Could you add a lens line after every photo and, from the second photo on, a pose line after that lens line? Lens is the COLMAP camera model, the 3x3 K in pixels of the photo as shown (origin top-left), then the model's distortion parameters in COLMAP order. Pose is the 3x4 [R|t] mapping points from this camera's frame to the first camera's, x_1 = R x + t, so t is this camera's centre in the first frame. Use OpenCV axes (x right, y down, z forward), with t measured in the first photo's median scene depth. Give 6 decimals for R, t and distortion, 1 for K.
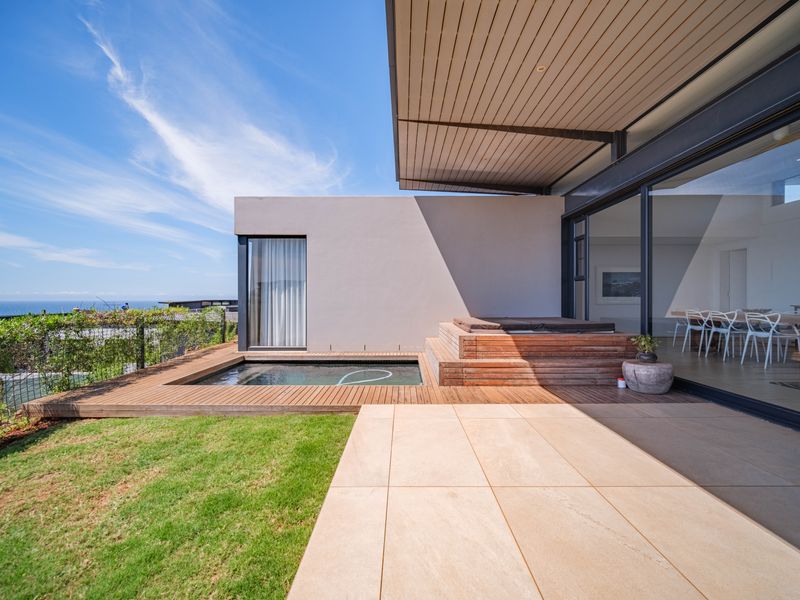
lens RADIAL K [[353.8, 0, 400.0], [0, 353.8, 300.0], [0, 0, 1]] dist [-0.001088, -0.000198]
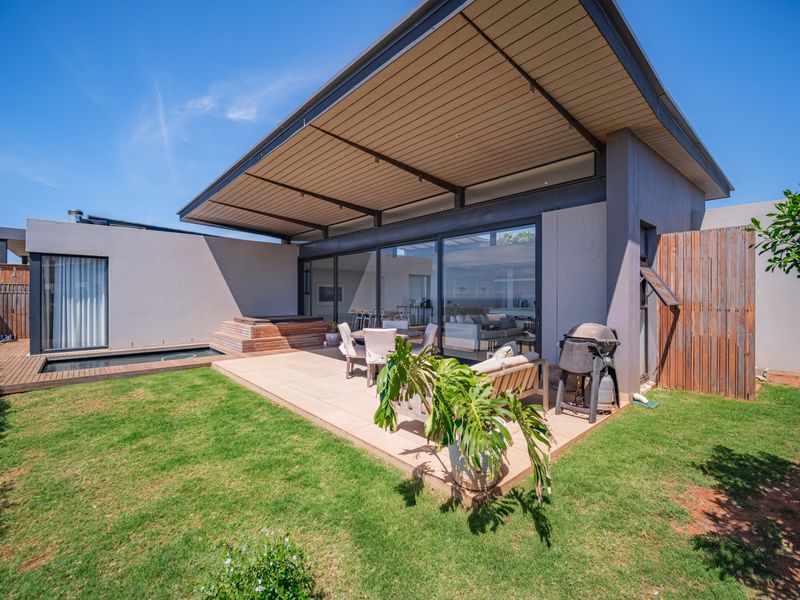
lens RADIAL K [[353.8, 0, 400.0], [0, 353.8, 300.0], [0, 0, 1]] dist [-0.001088, -0.000198]
pose [[0.741147, -0.005727, 0.671318, -0.335396], [0.001122, 0.999973, 0.007292, -0.036416], [-0.671341, -0.004651, 0.741134, -0.621634]]
